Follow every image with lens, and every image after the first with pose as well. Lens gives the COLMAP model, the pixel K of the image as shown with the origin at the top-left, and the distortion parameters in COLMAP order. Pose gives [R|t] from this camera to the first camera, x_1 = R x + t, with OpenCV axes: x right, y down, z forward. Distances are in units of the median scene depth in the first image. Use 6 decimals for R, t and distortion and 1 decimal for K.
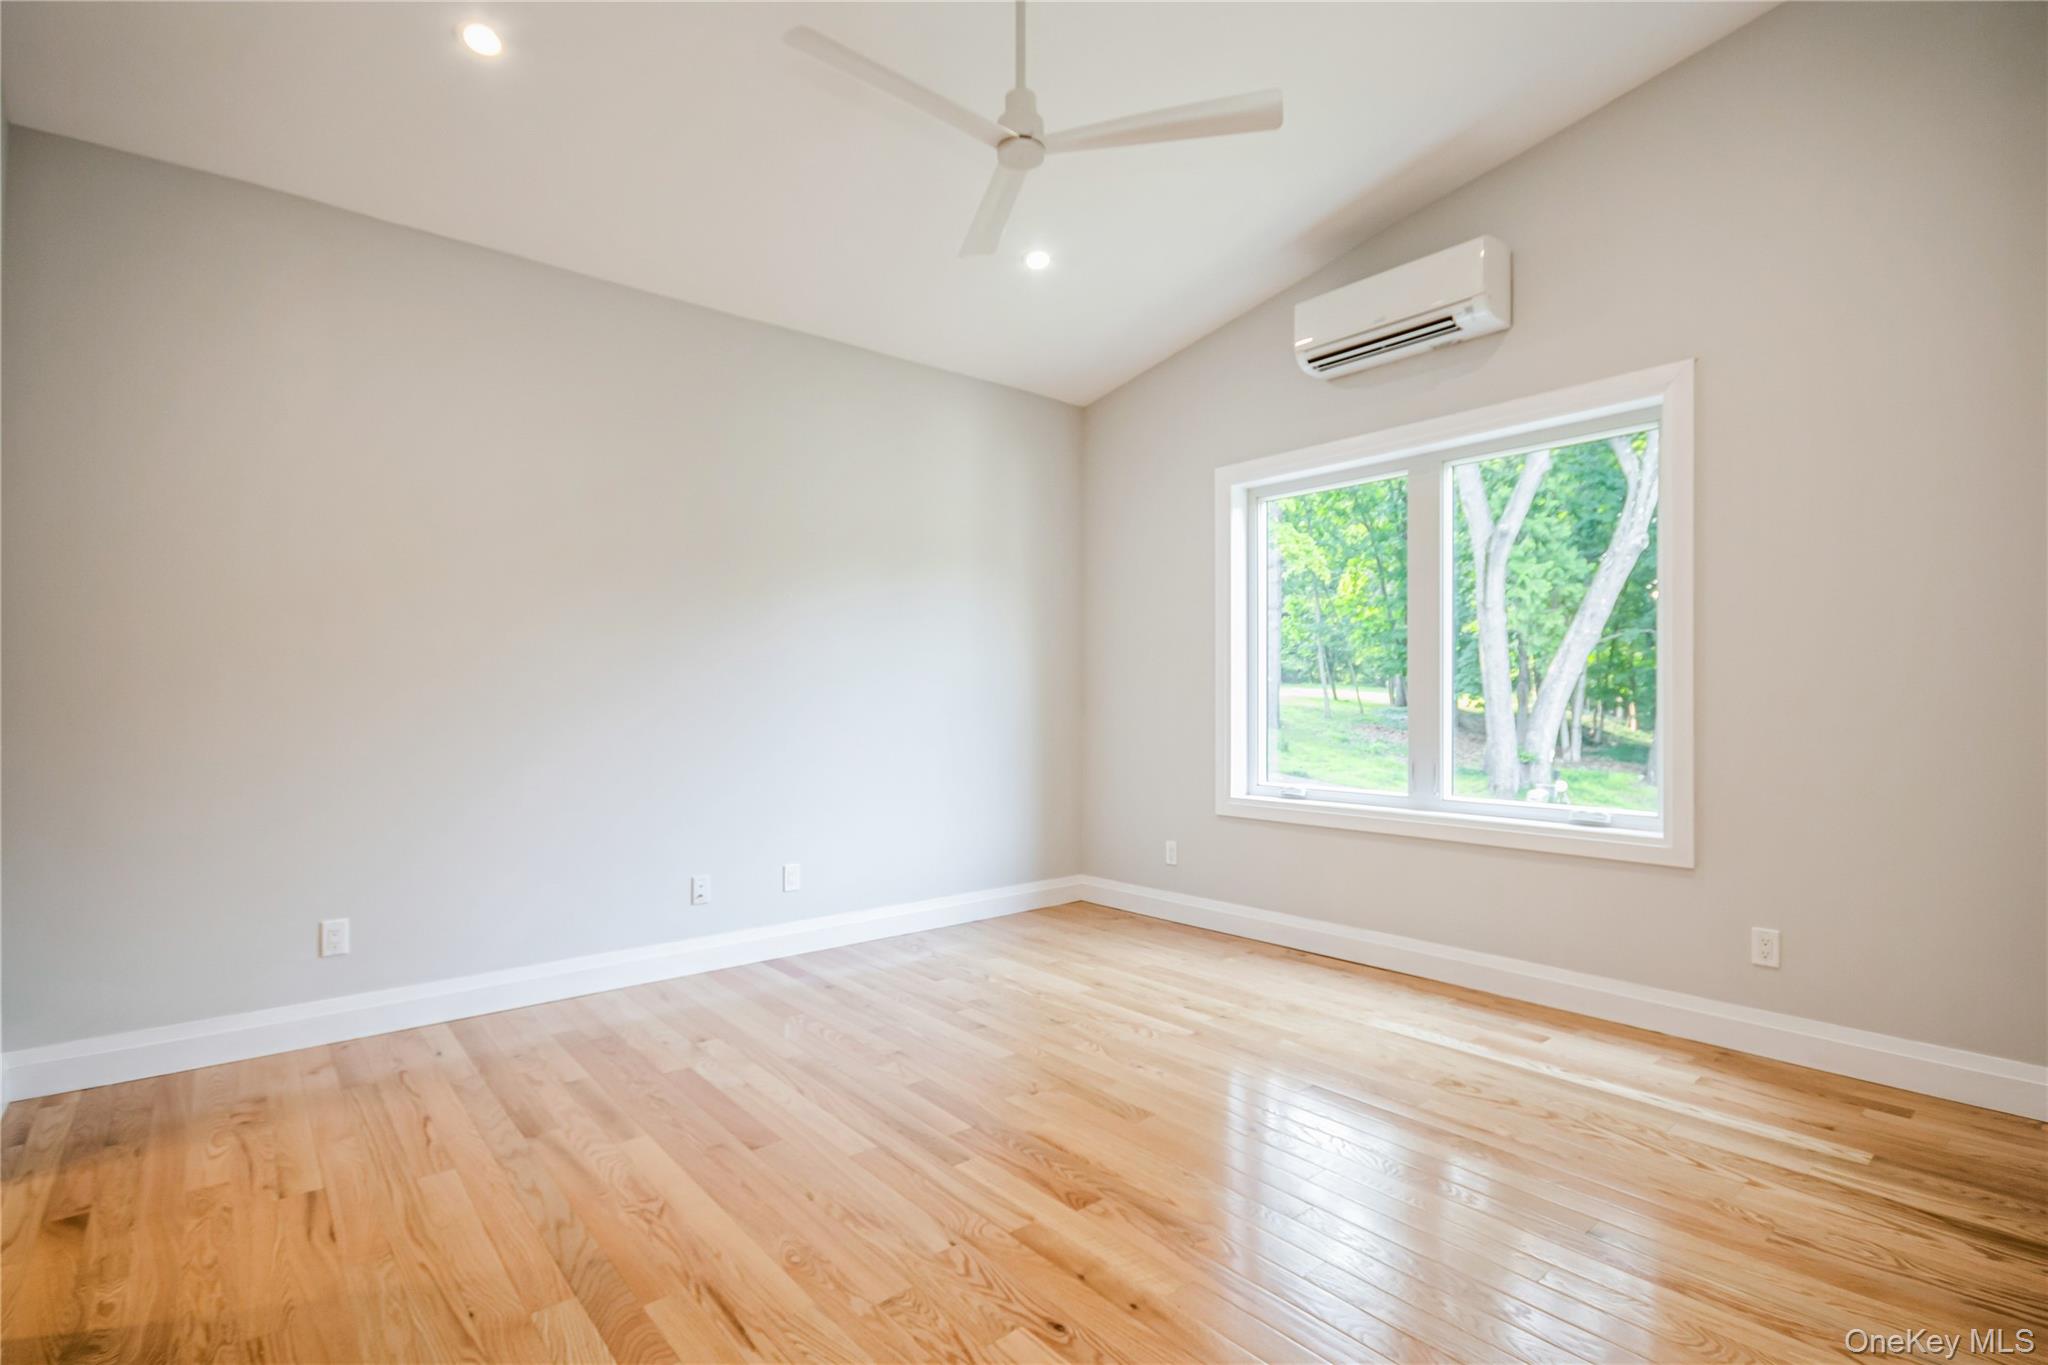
lens RADIAL K [[969.2, 0, 1031.7], [0, 969.2, 693.7], [0, 0, 1]] dist [-0.034290, 0.026637]
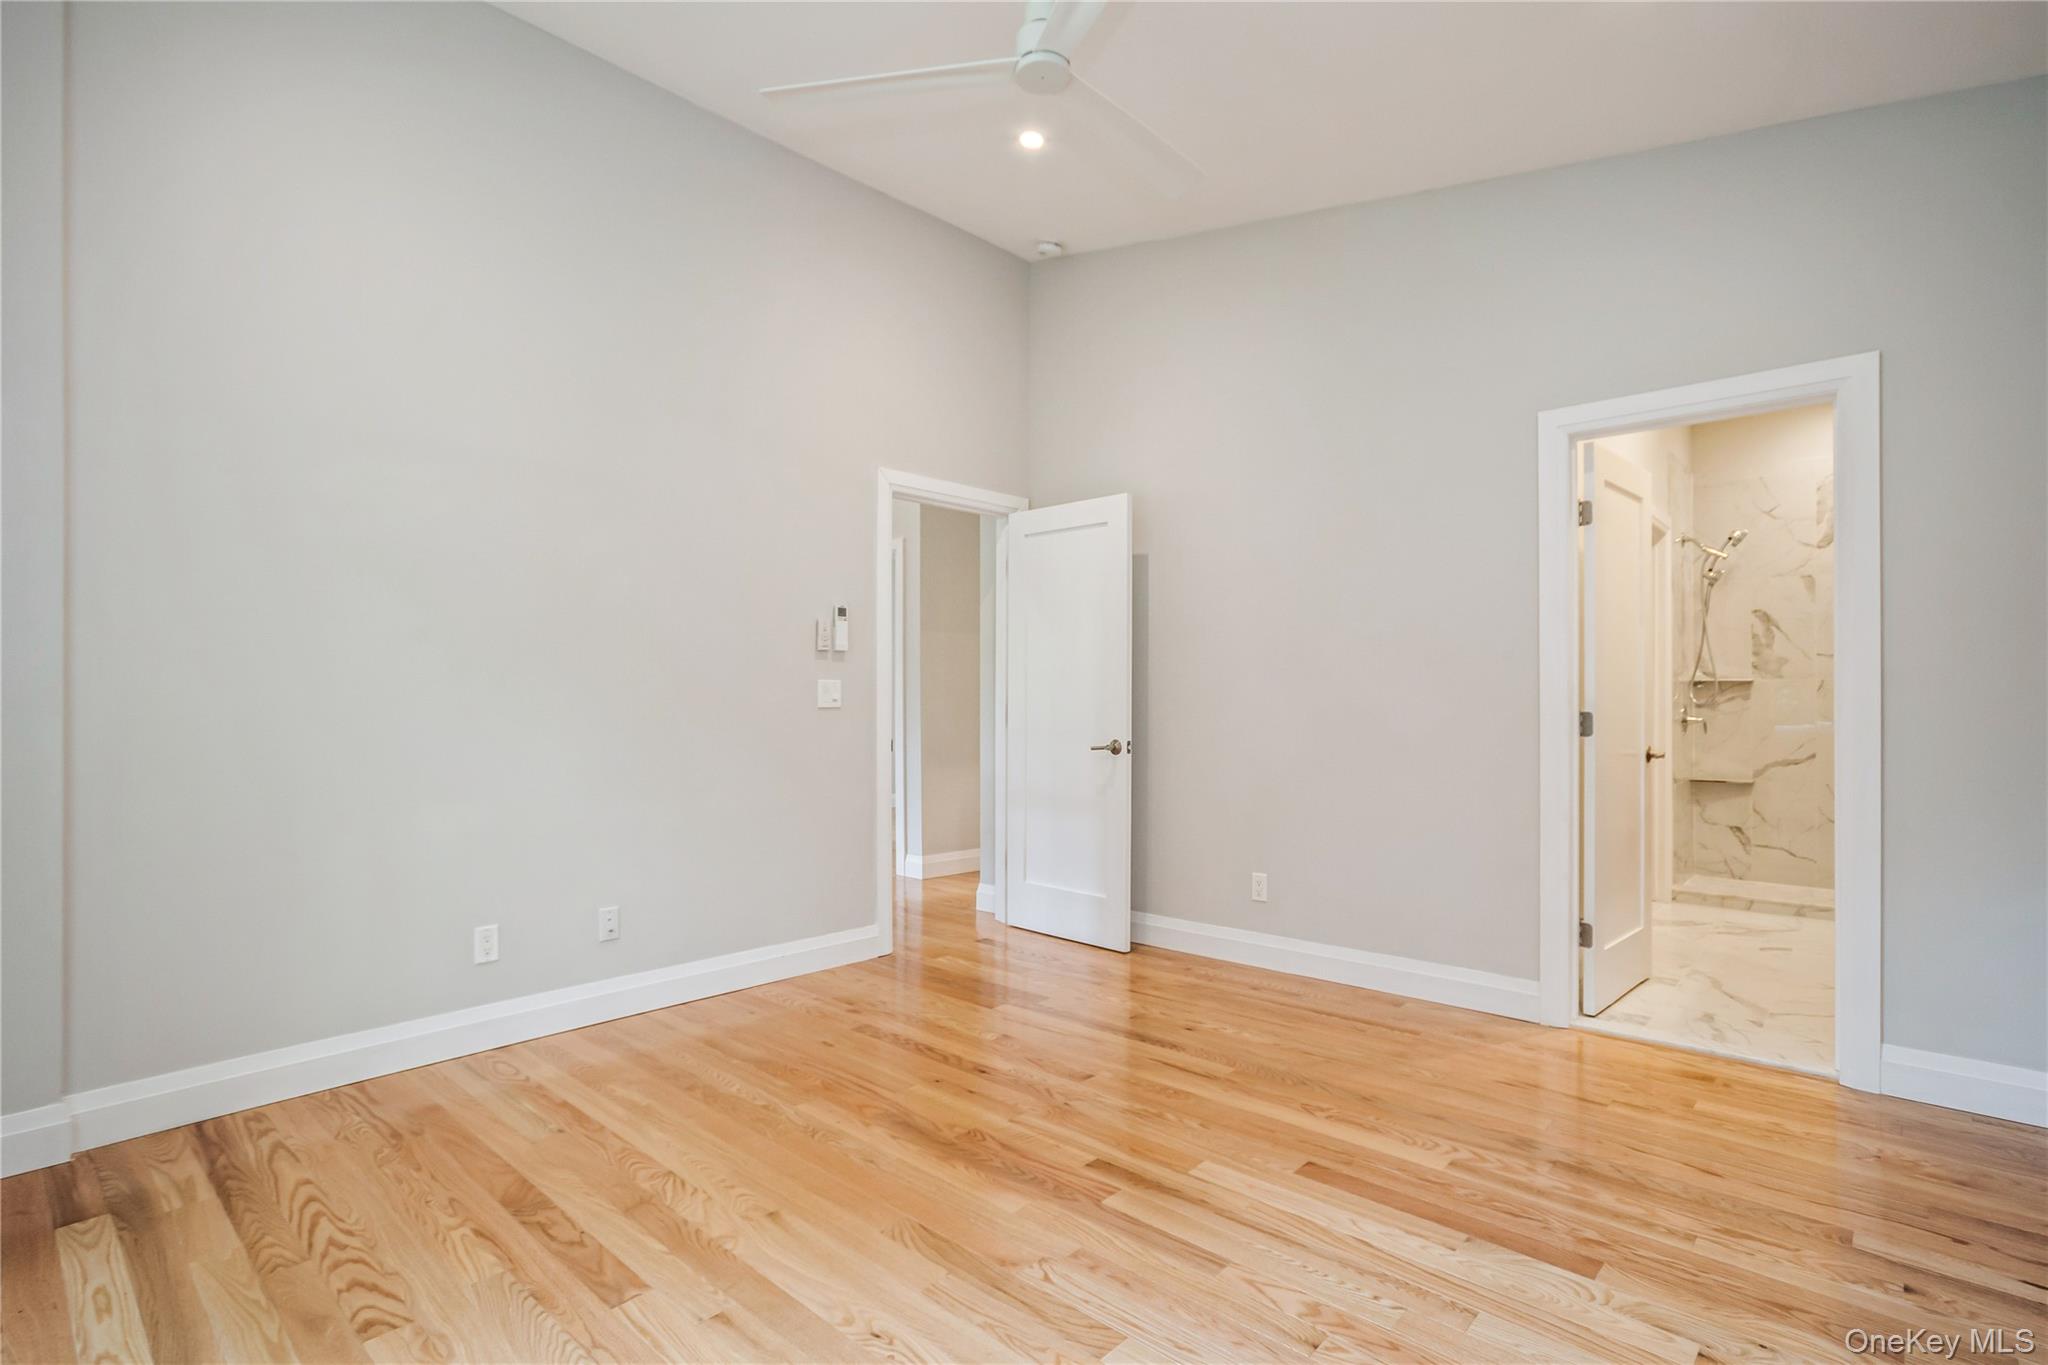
lens RADIAL K [[969.2, 0, 1031.7], [0, 969.2, 693.7], [0, 0, 1]] dist [-0.034290, 0.026637]
pose [[-0.991944, 0.001051, -0.126670, 0.116324], [0.001684, 0.999987, -0.004890, 0.002819], [0.126663, -0.005064, -0.991933, 1.999803]]
